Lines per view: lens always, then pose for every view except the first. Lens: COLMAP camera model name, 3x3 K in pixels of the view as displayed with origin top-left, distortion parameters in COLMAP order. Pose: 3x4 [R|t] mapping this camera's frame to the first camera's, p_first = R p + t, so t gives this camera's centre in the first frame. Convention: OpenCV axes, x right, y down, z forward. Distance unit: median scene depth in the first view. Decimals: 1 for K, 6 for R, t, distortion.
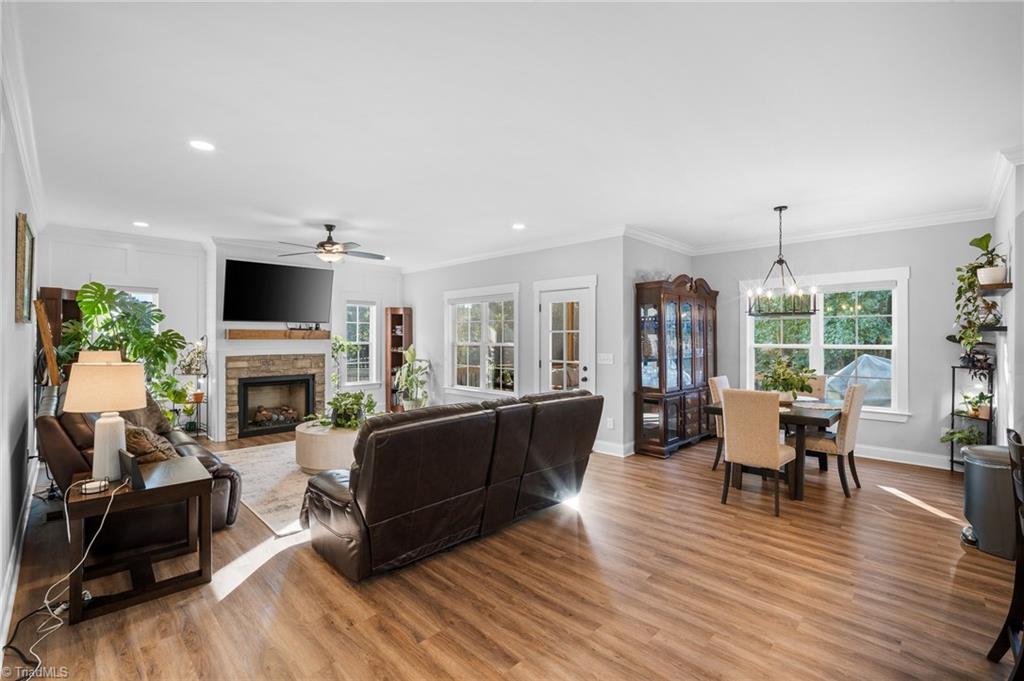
lens RADIAL K [[450.5, 0, 510.0], [0, 450.5, 338.6], [0, 0, 1]] dist [-0.004843, -0.000170]
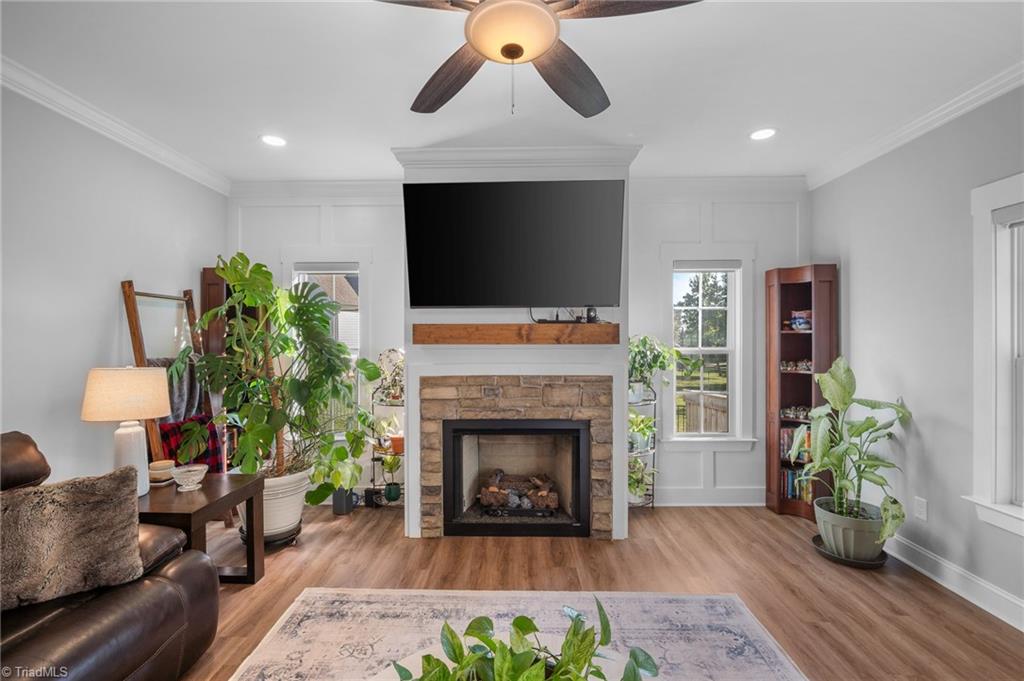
lens RADIAL K [[450.5, 0, 510.0], [0, 450.5, 338.6], [0, 0, 1]] dist [-0.004843, -0.000170]
pose [[0.690834, -0.002225, -0.723010, -0.143611], [0.002177, 0.999997, -0.000998, -0.002840], [0.723010, -0.000885, 0.690837, 0.562862]]
